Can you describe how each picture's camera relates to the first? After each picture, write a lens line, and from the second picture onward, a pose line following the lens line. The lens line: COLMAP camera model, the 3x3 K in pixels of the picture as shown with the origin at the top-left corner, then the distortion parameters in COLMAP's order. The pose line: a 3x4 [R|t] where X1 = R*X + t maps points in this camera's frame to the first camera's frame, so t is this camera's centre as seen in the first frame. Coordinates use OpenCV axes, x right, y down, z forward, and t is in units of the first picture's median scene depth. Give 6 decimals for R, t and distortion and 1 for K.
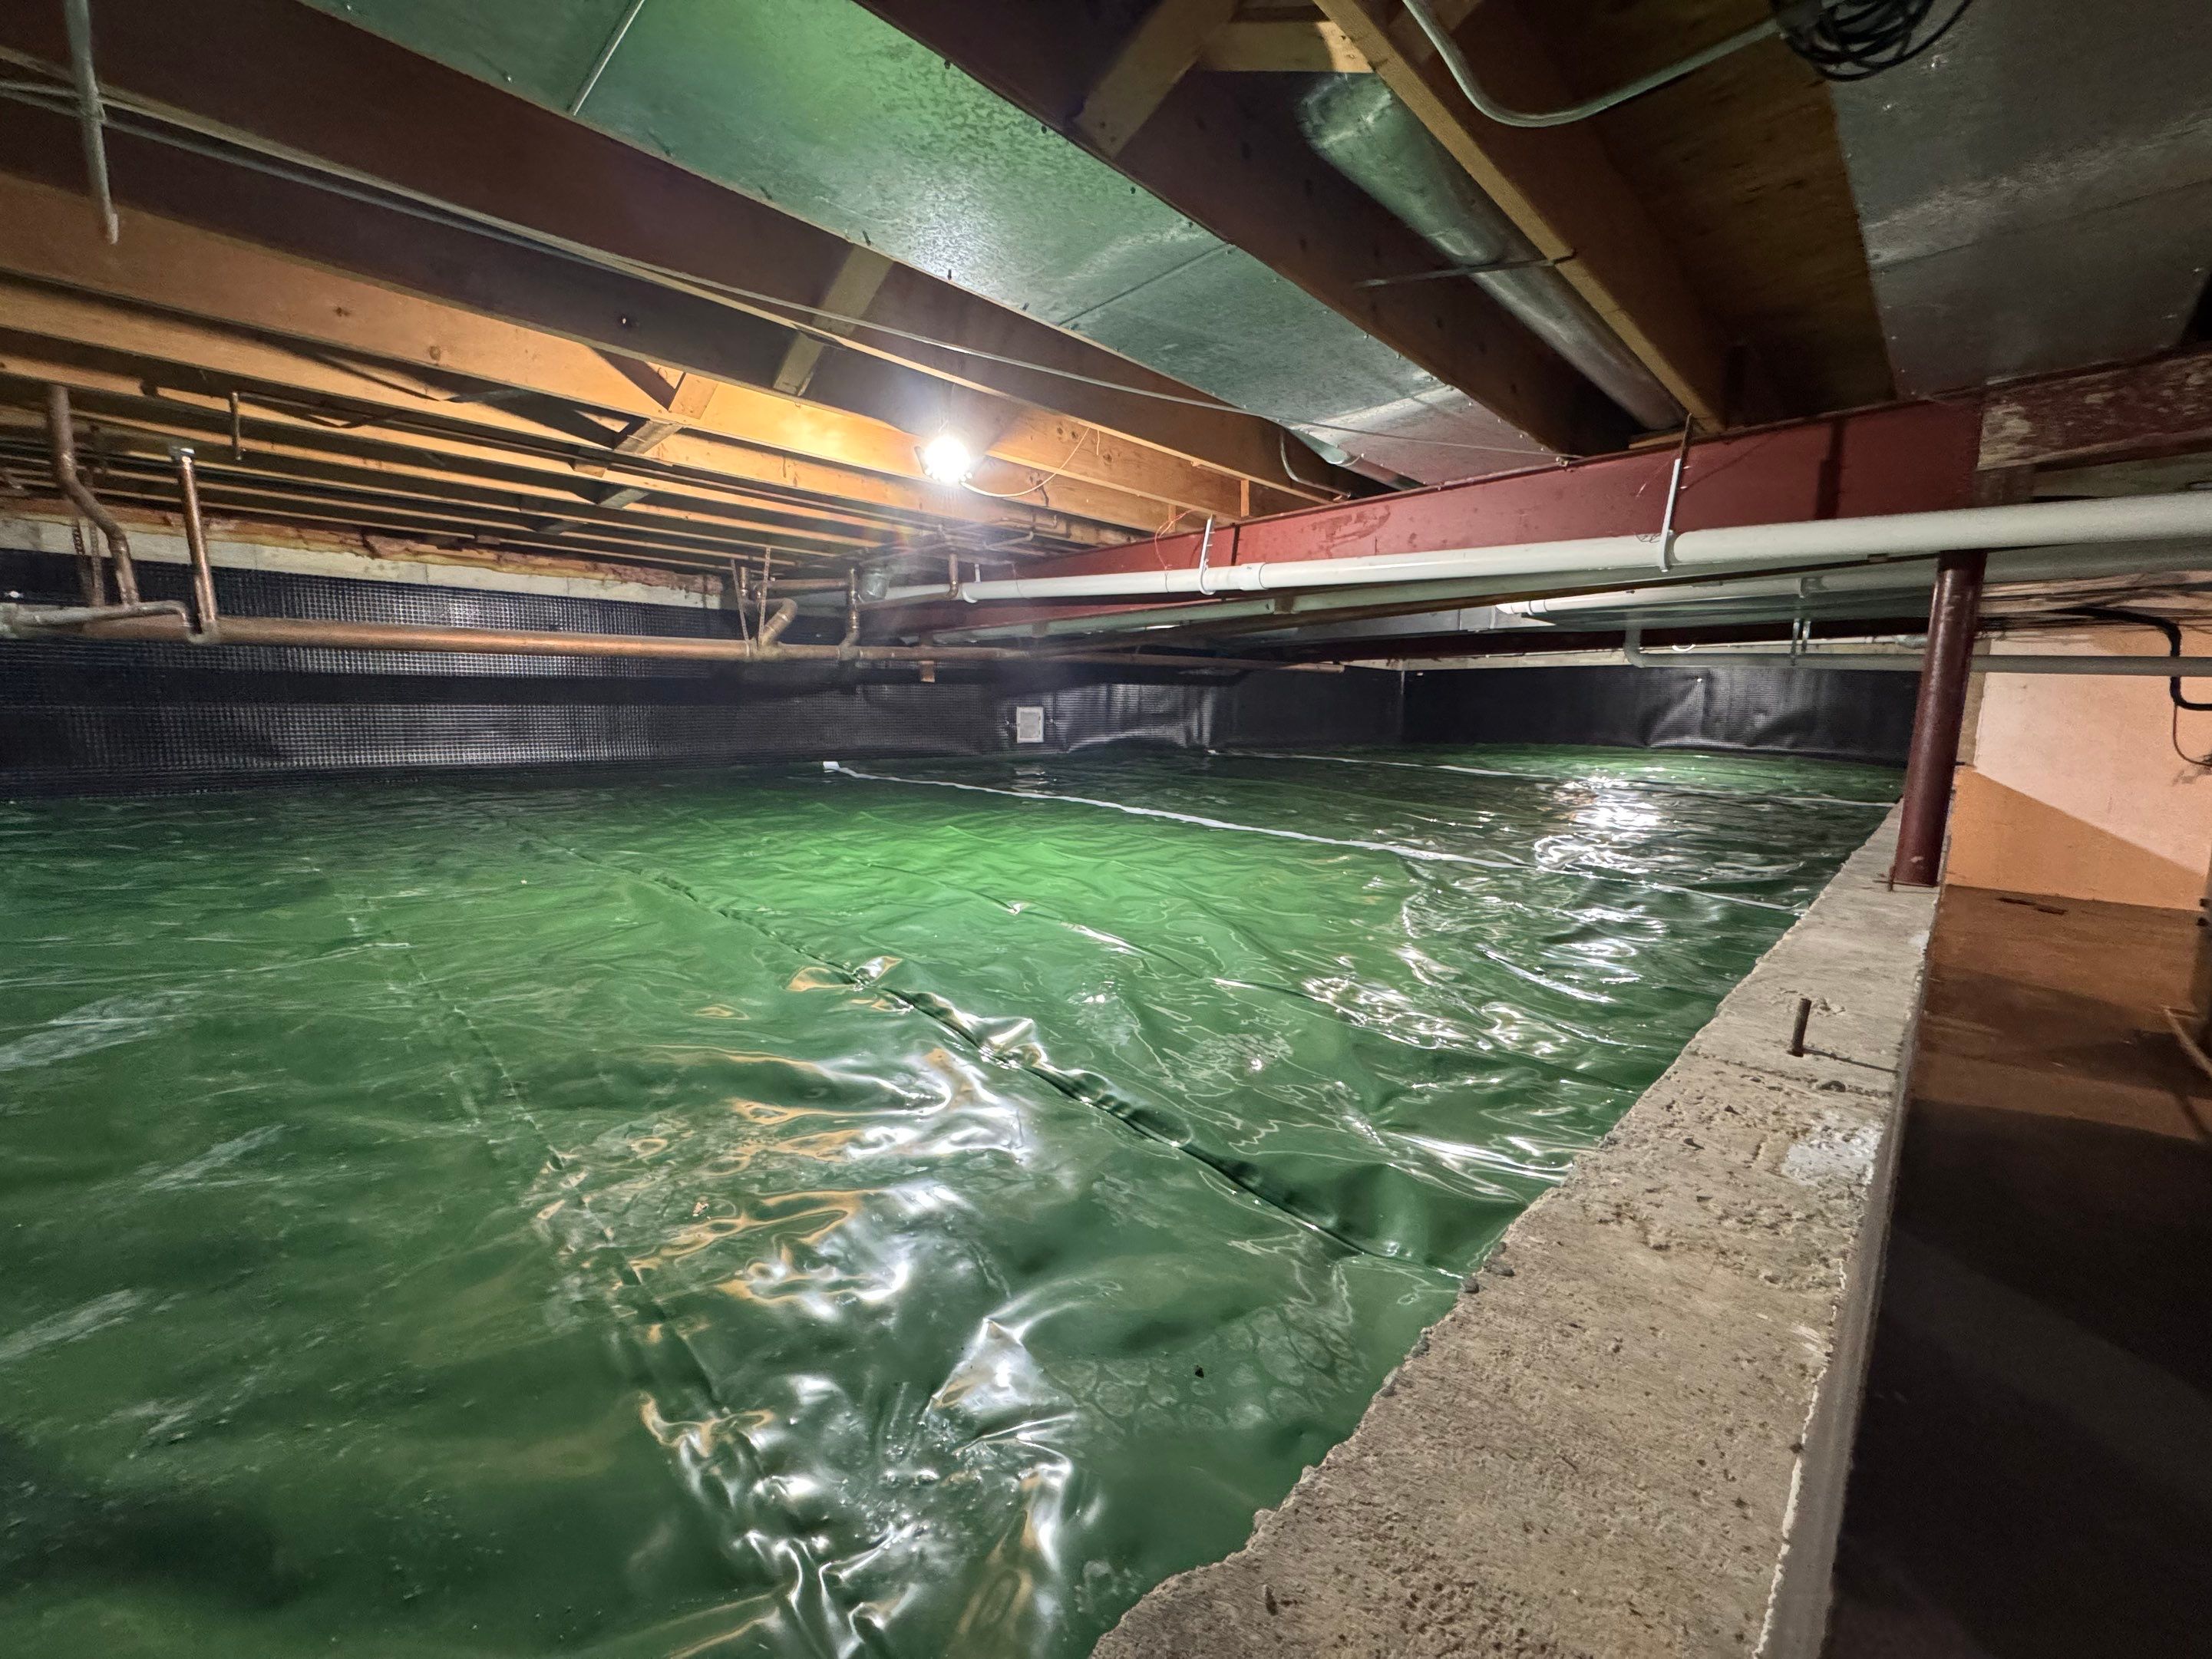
lens RADIAL K [[880.2, 0, 1106.4], [0, 880.2, 830.8], [0, 0, 1]] dist [-0.002528, 0.000215]
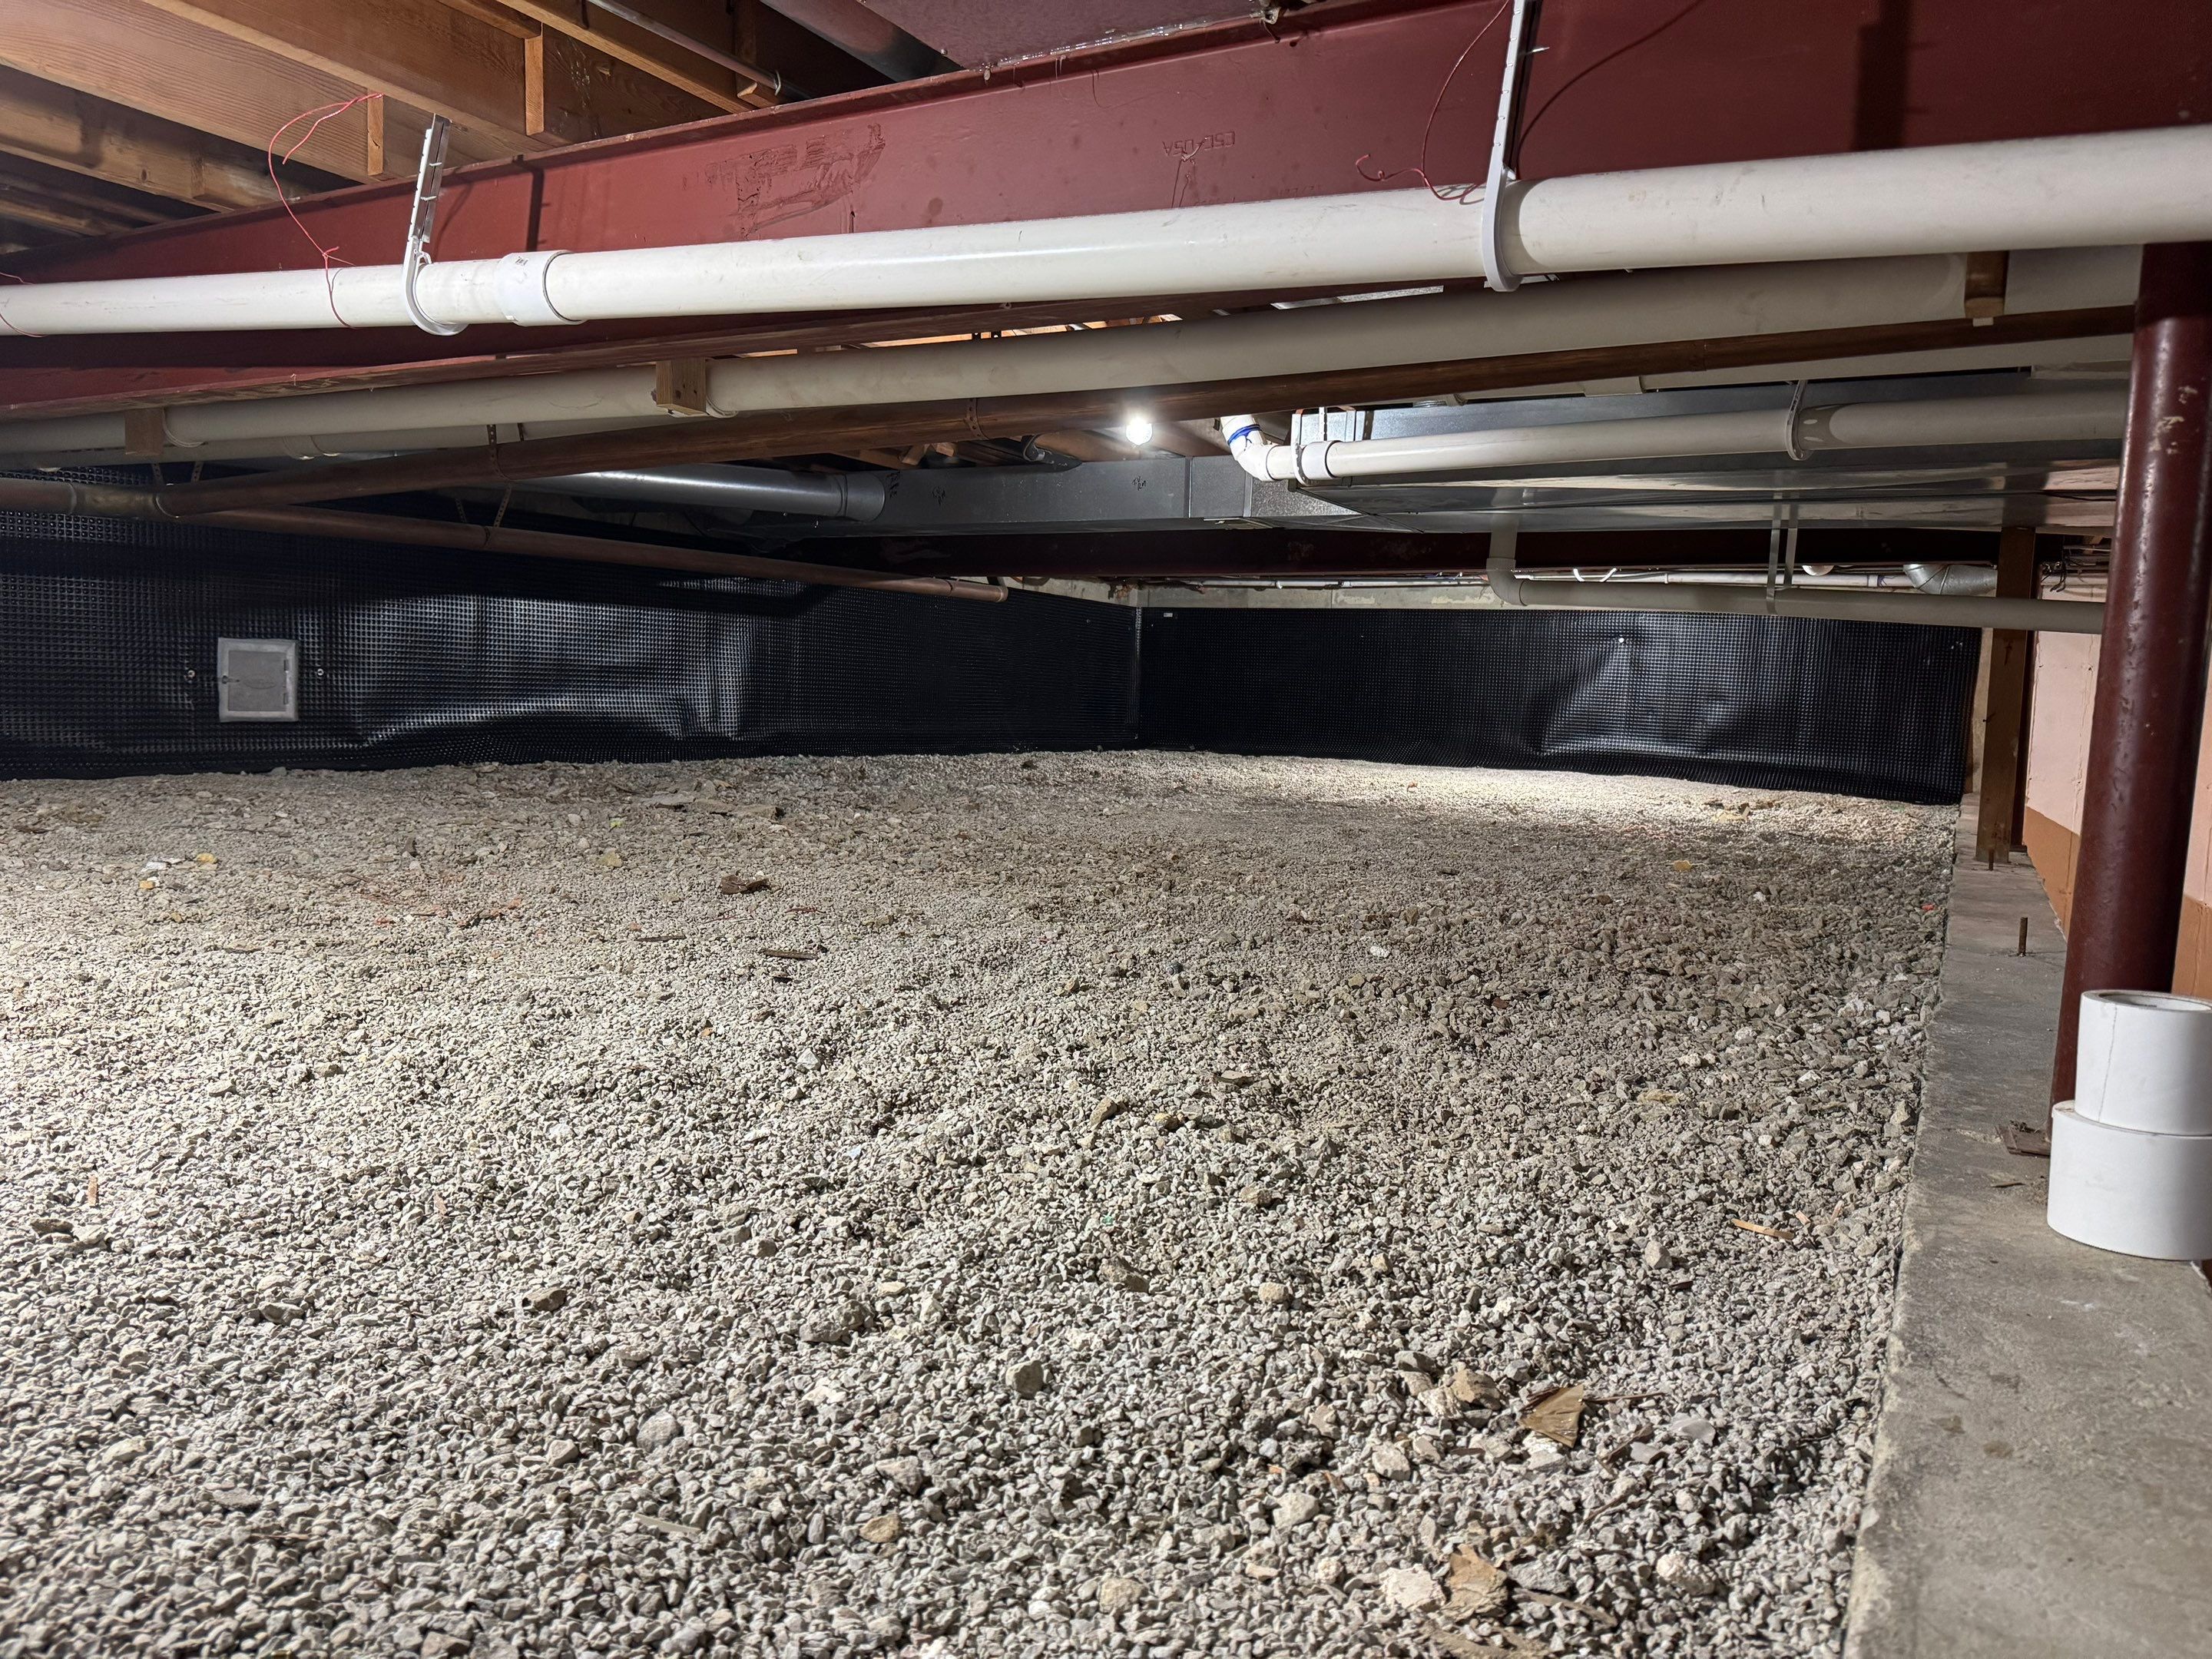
lens RADIAL K [[1552.2, 0, 1111.7], [0, 1552.2, 821.2], [0, 0, 1]] dist [0.047771, -0.056723]
pose [[0.963267, 0.006357, 0.268471, 0.189021], [0.004810, 0.999151, -0.040917, -0.031255], [-0.268504, 0.040705, 0.962418, 0.263460]]
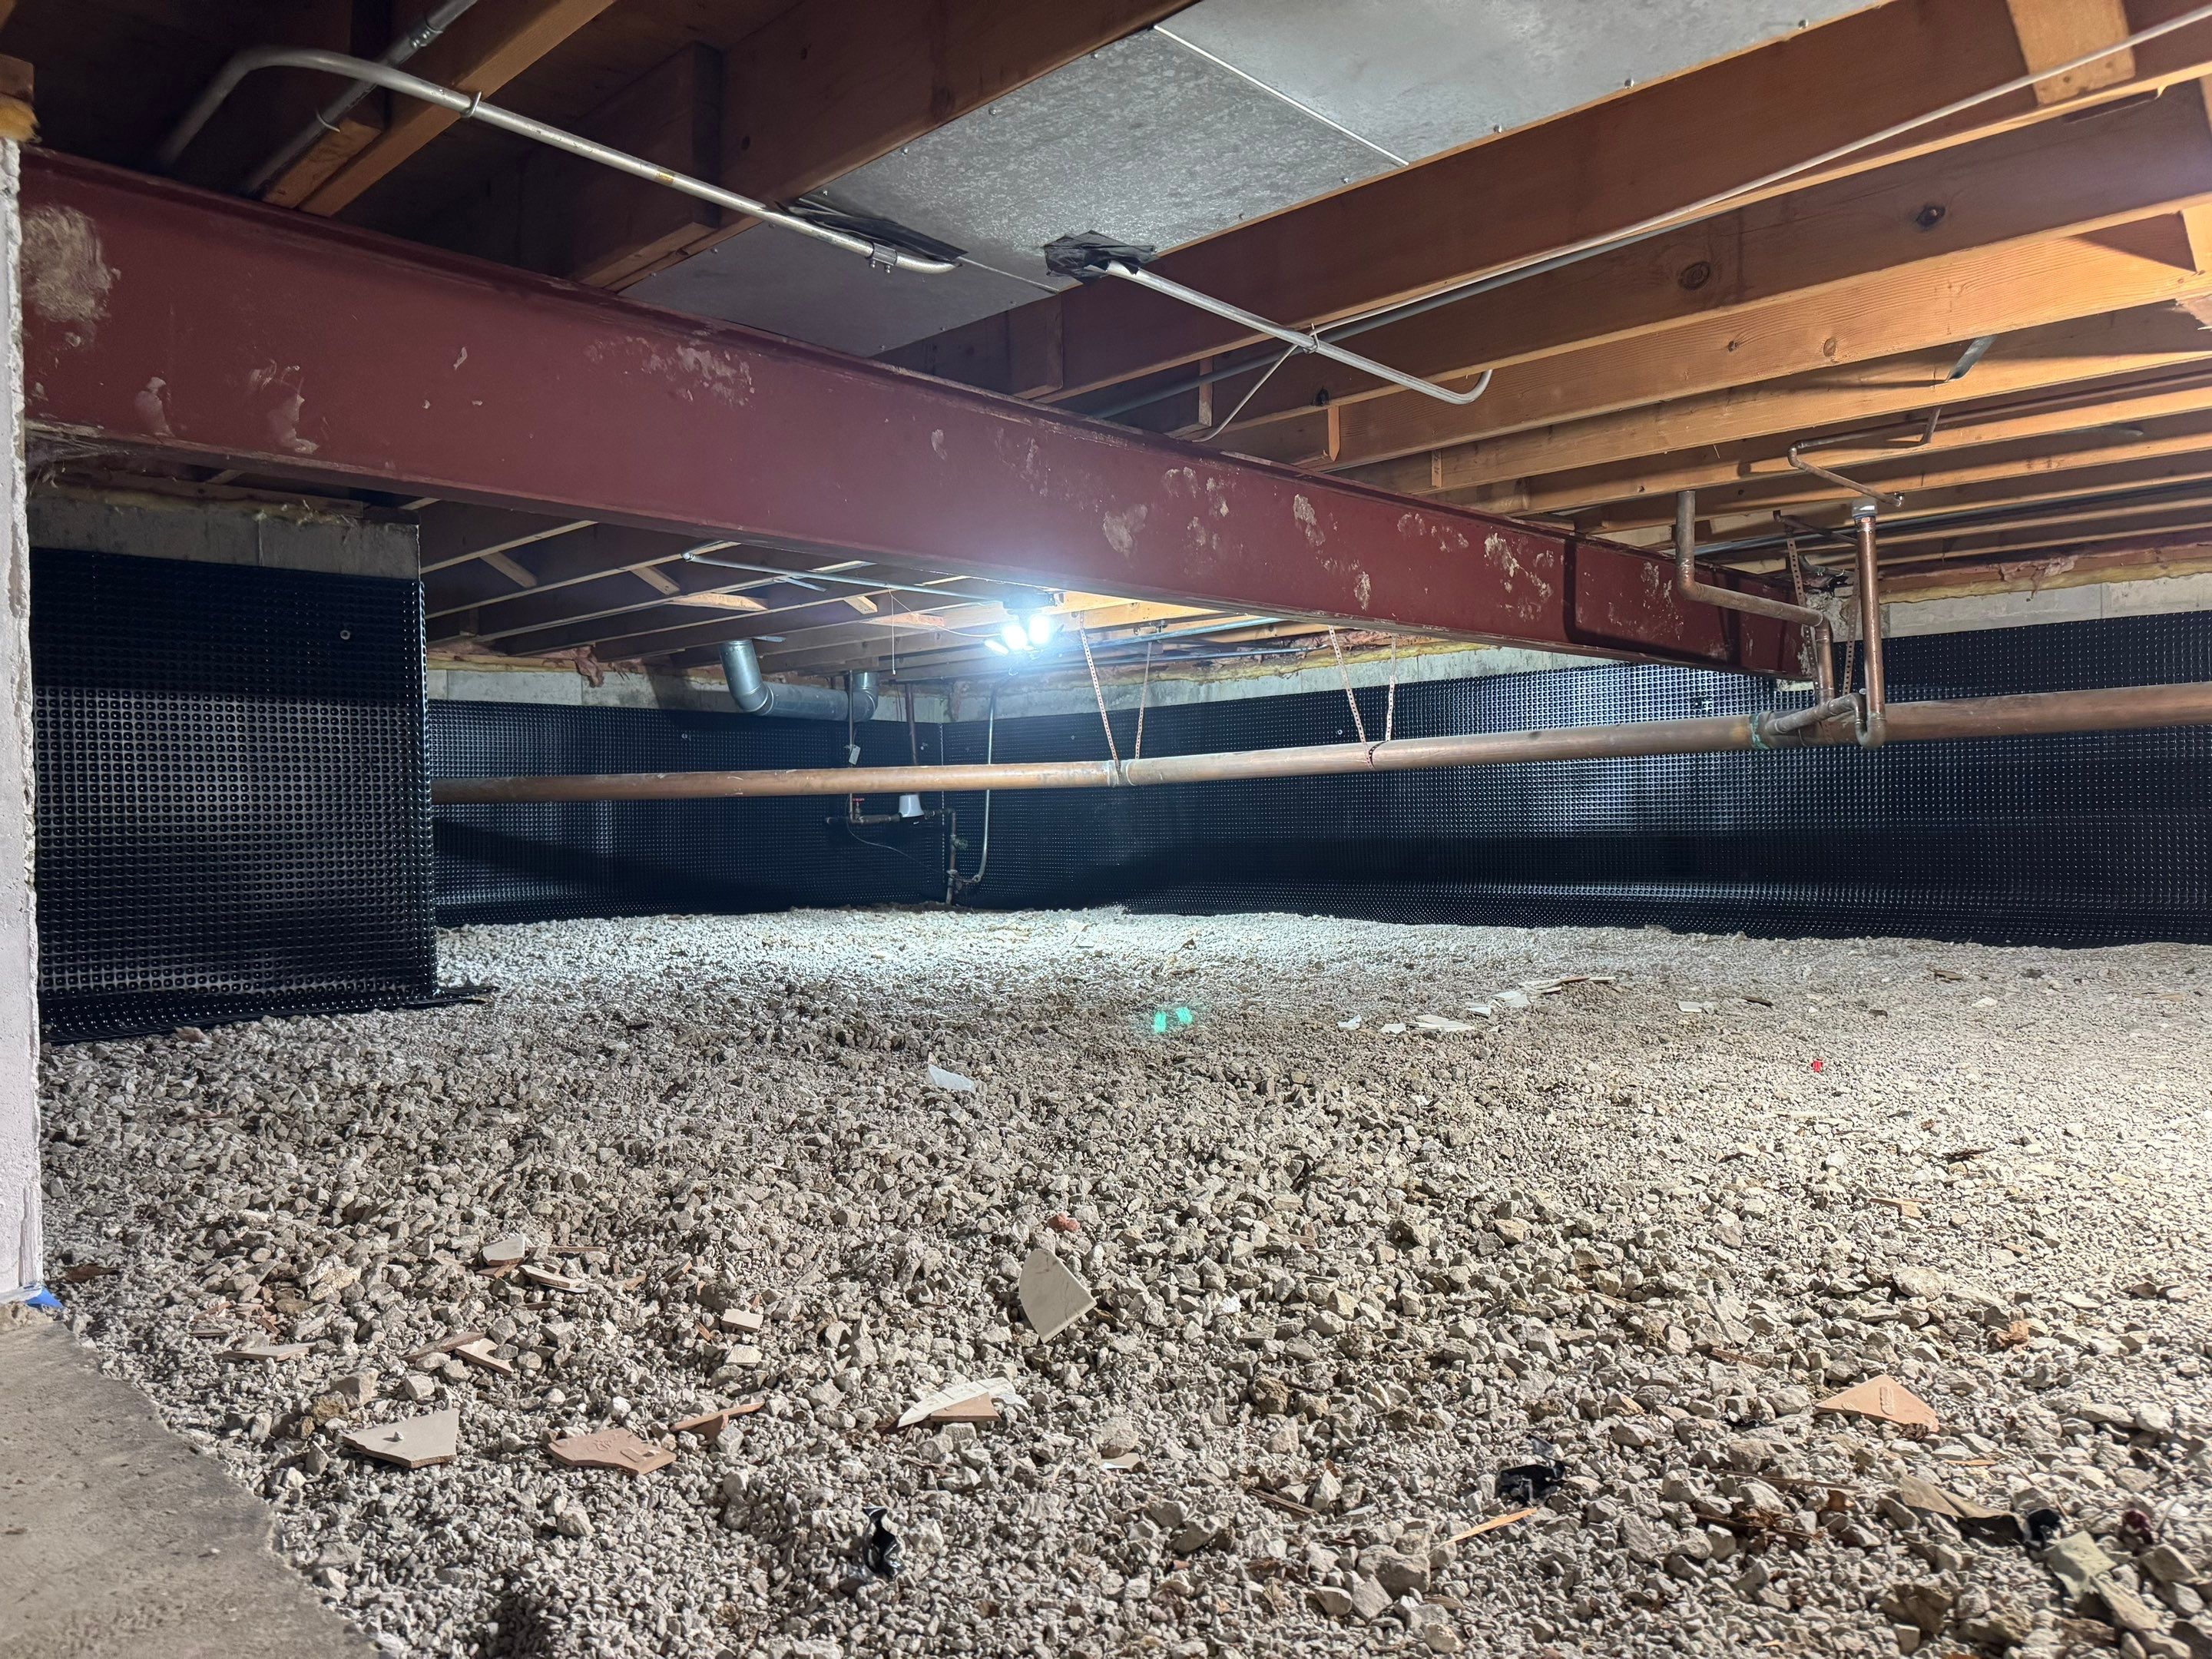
lens RADIAL K [[1552.2, 0, 1096.3], [0, 1552.2, 826.9], [0, 0, 1]] dist [0.047771, -0.056723]
pose [[-0.008373, -0.000375, -0.999965, 0.264055], [-0.116020, 0.993247, 0.000599, -0.040997], [0.993212, 0.116021, -0.008360, 0.227730]]
